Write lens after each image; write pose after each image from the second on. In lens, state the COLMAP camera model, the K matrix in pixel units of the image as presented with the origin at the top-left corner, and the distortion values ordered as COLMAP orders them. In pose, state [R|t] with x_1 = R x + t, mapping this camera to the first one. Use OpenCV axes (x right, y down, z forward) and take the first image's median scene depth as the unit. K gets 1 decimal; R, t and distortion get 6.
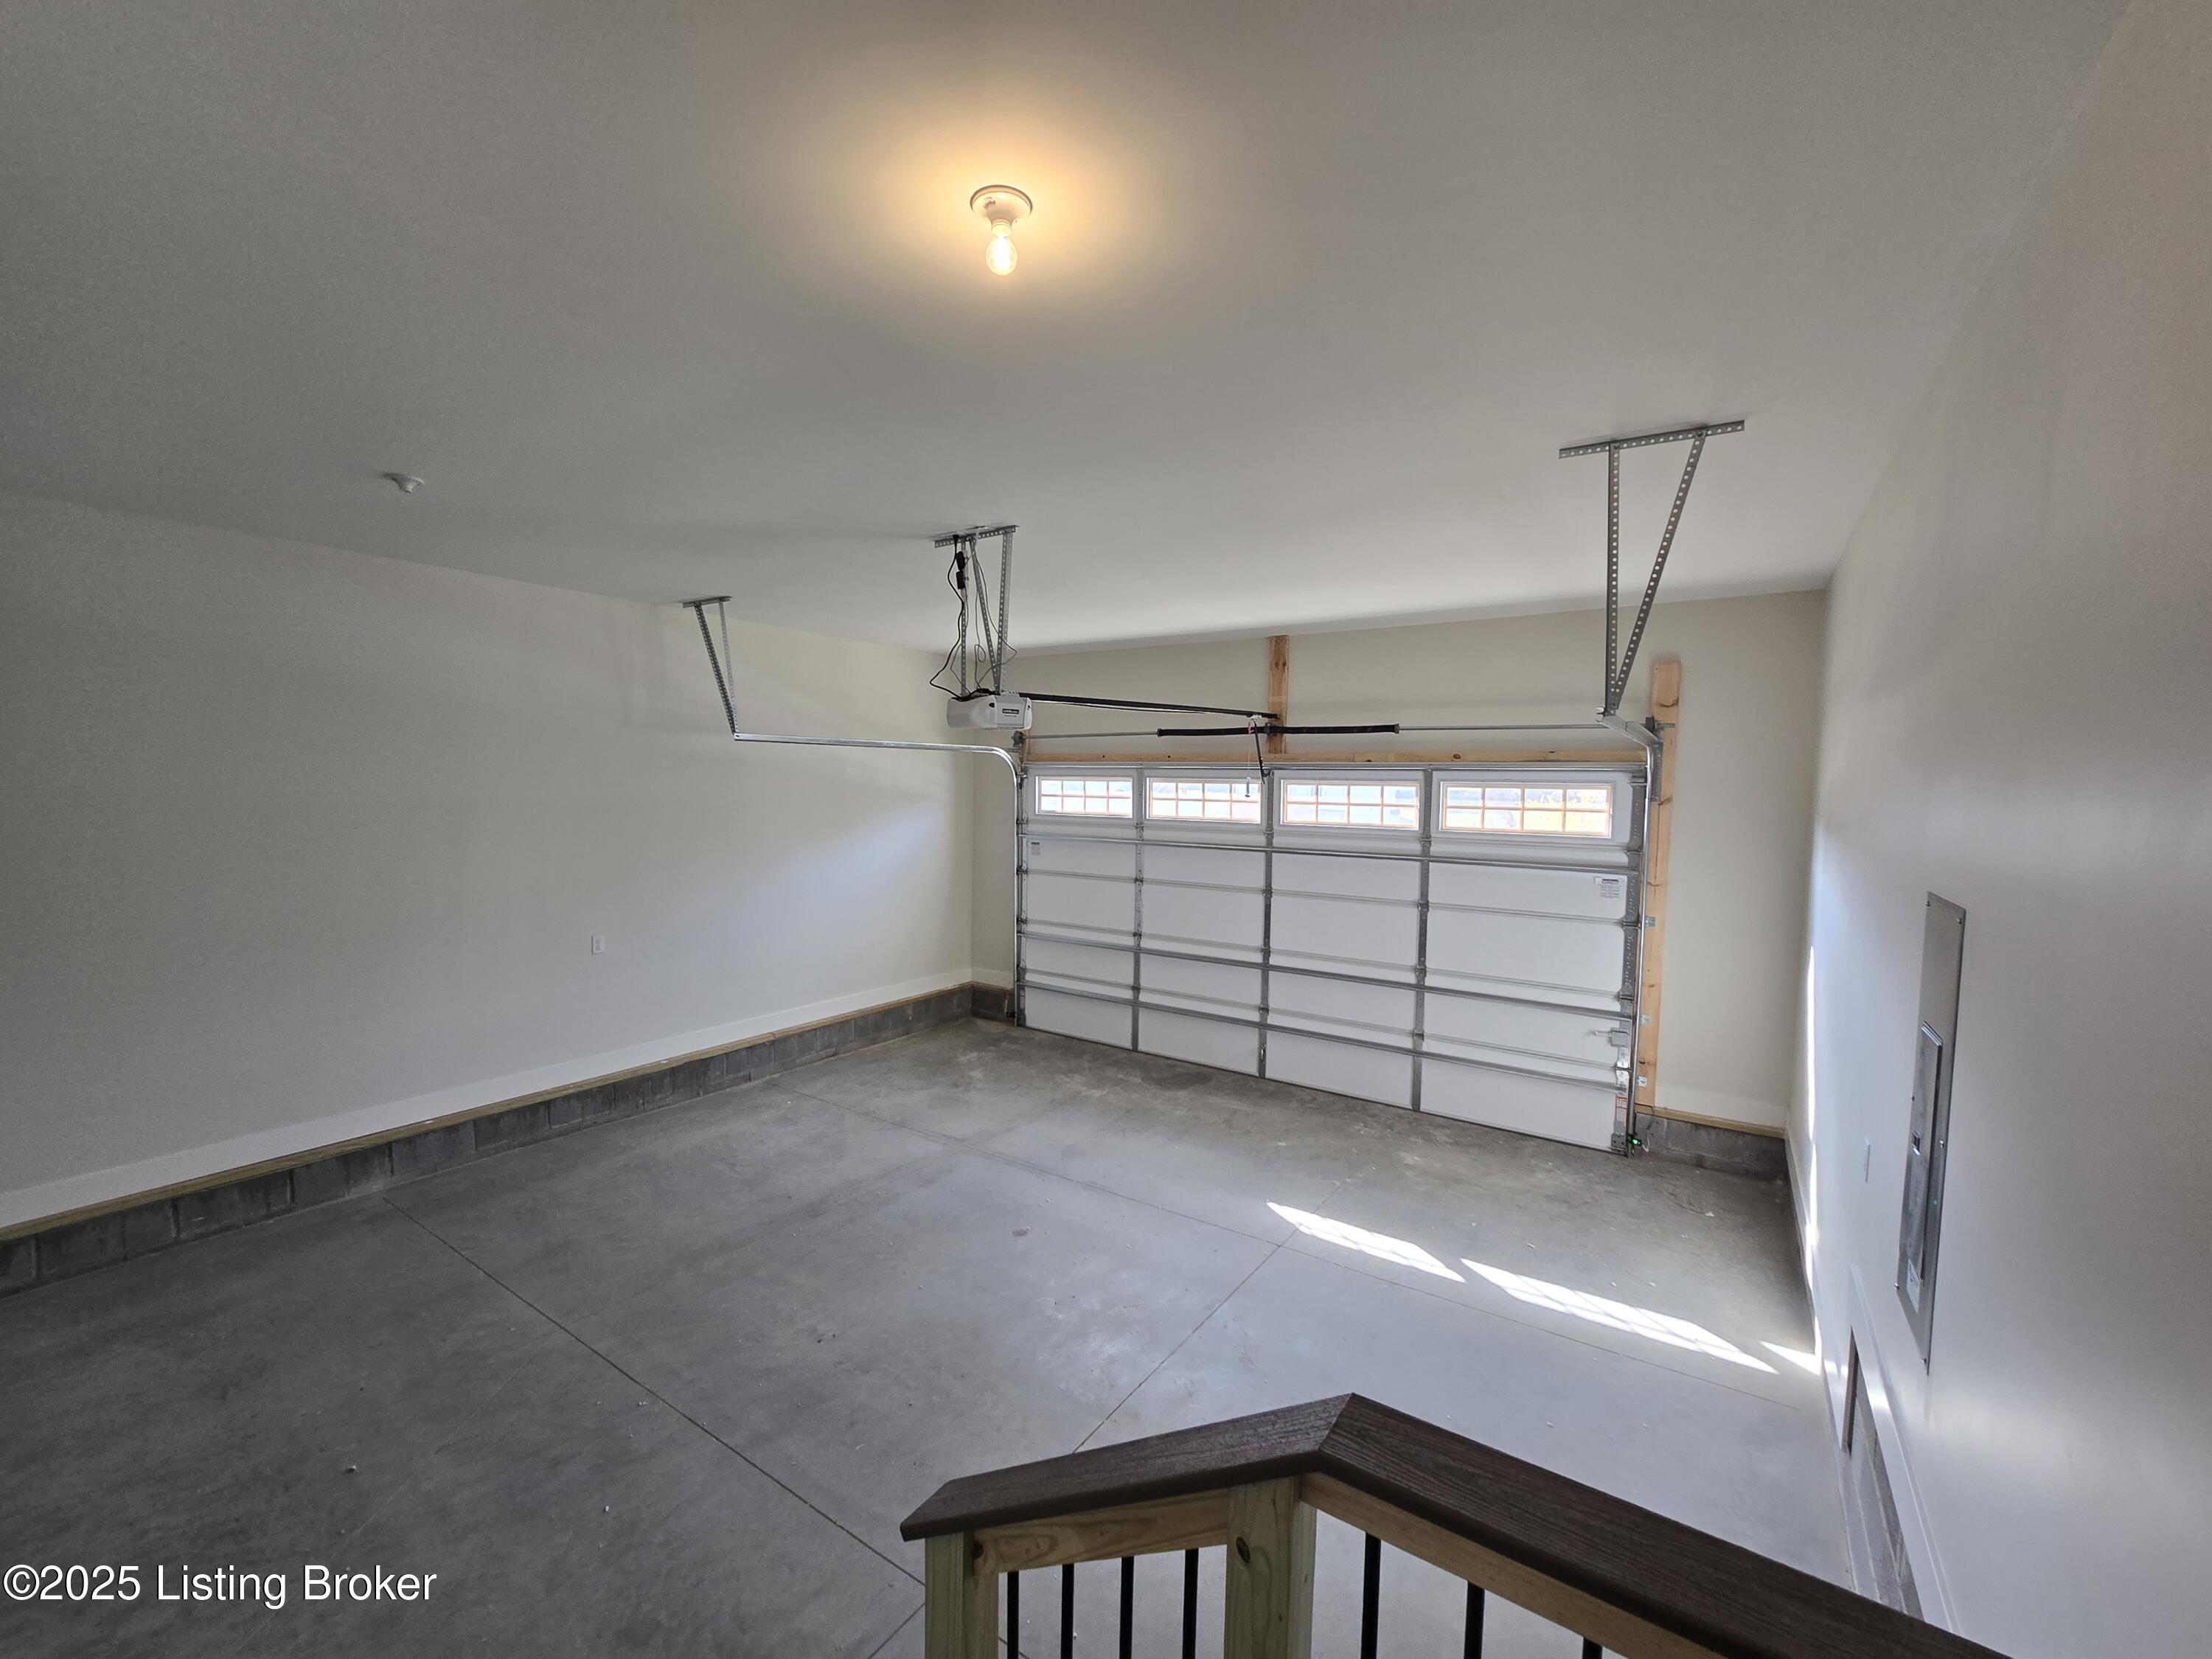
lens RADIAL K [[902.4, 0, 1092.1], [0, 902.4, 833.6], [0, 0, 1]] dist [-0.000272, -0.000074]
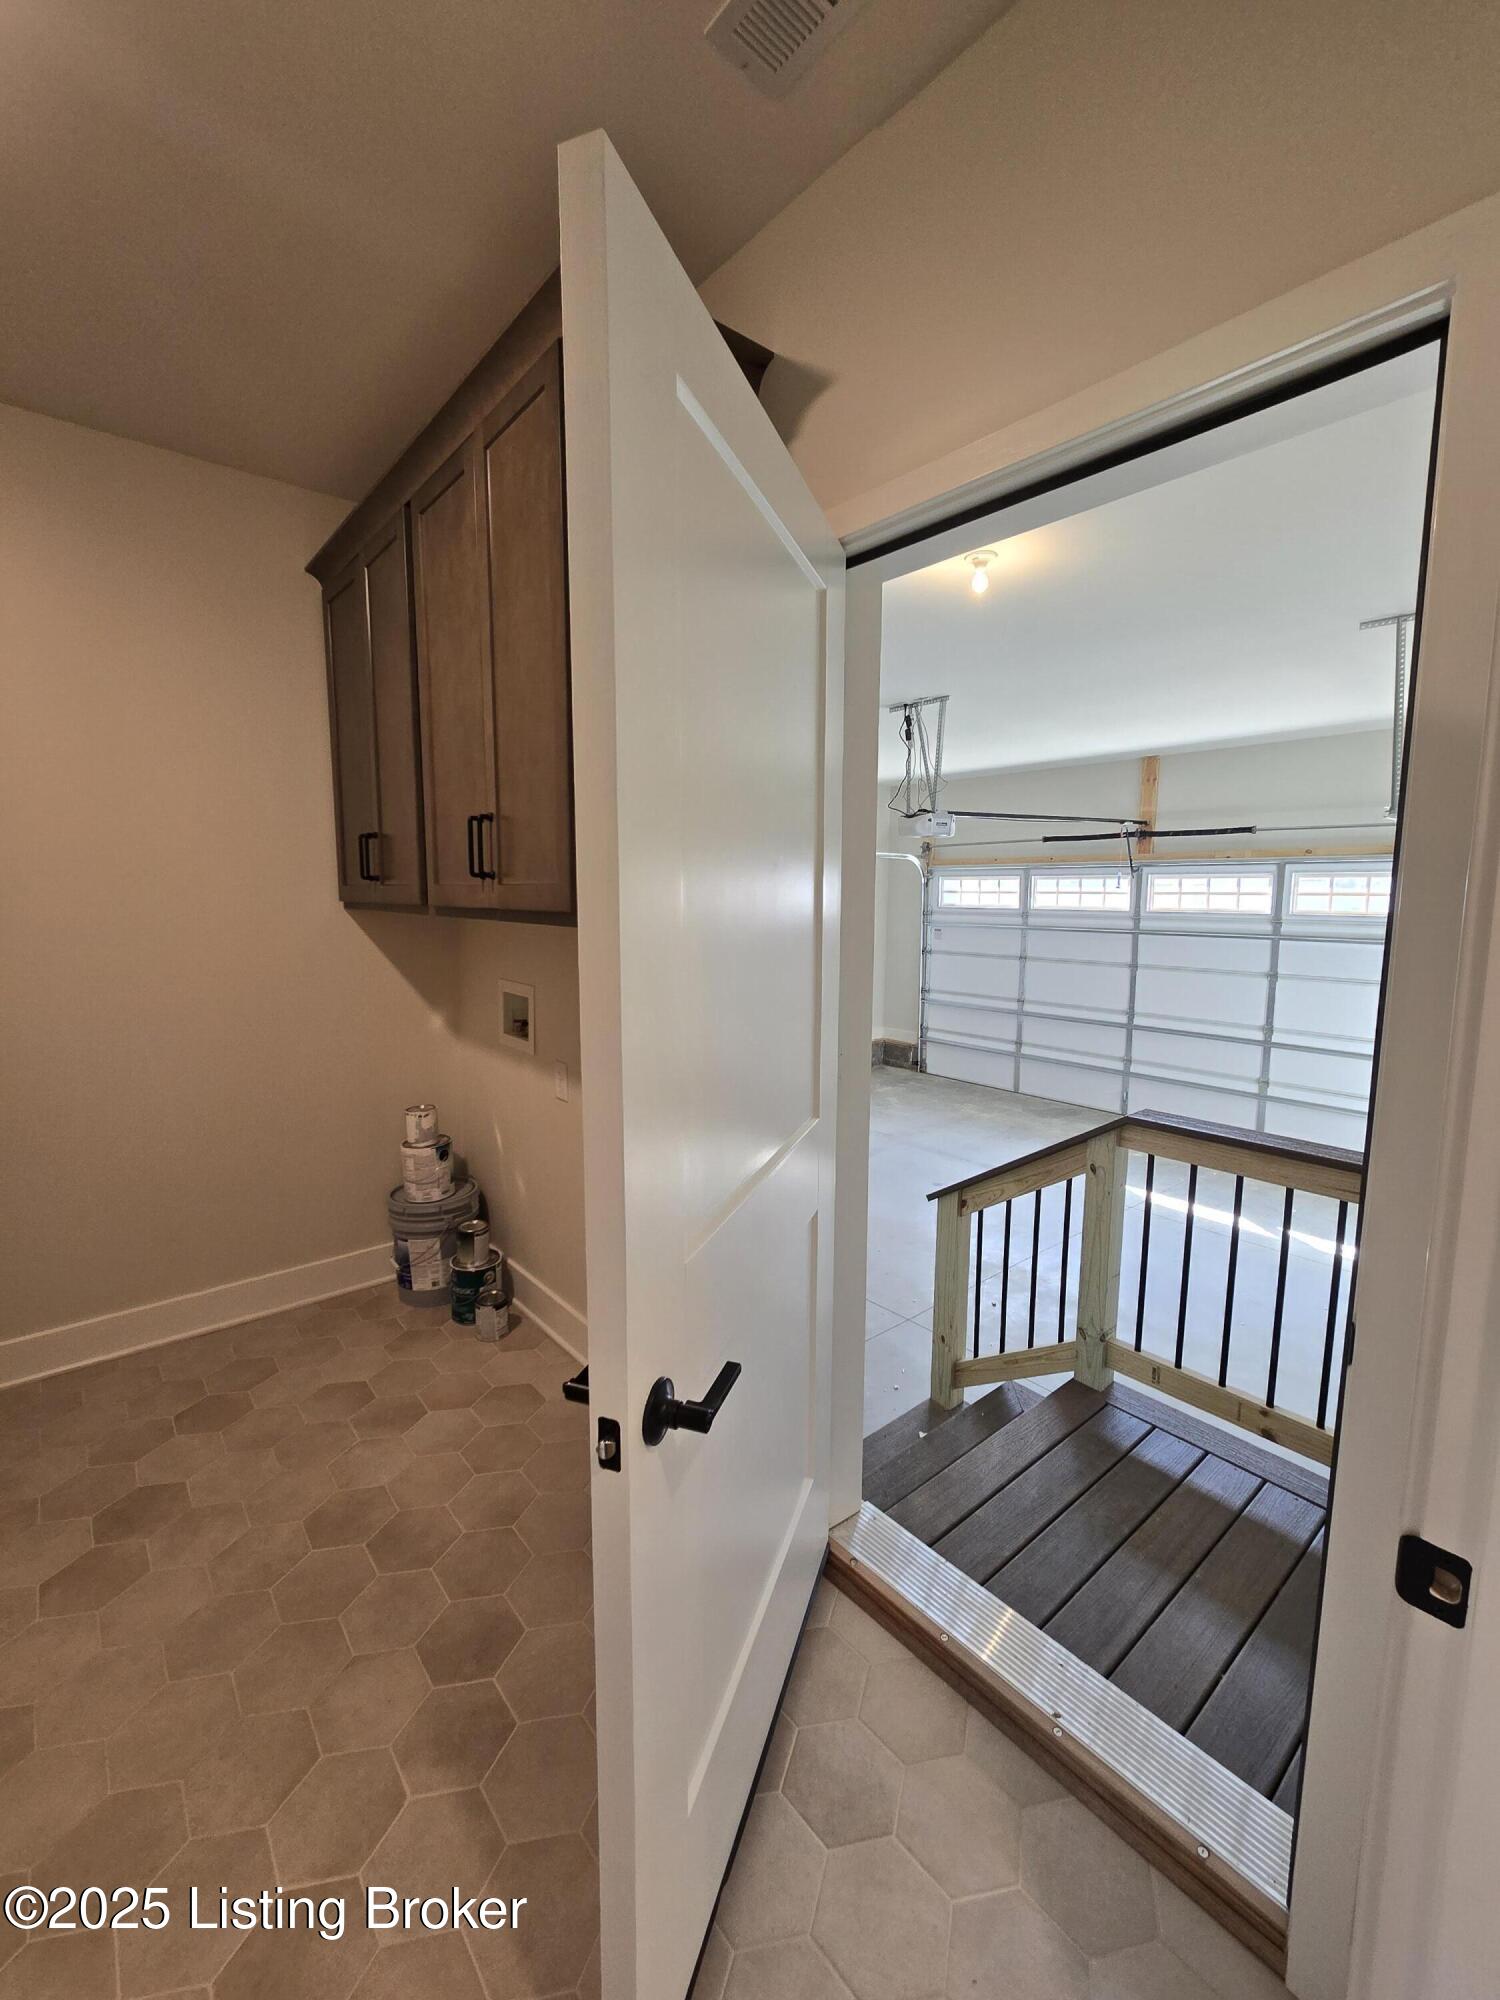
lens RADIAL K [[820.5, 0, 736.3], [0, 820.5, 988.8], [0, 0, 1]] dist [-0.003056, 0.000105]
pose [[0.963500, 0.021196, -0.266867, -0.030369], [-0.006285, 0.998377, 0.056606, 0.035146], [0.267634, -0.052863, 0.962070, -0.230433]]
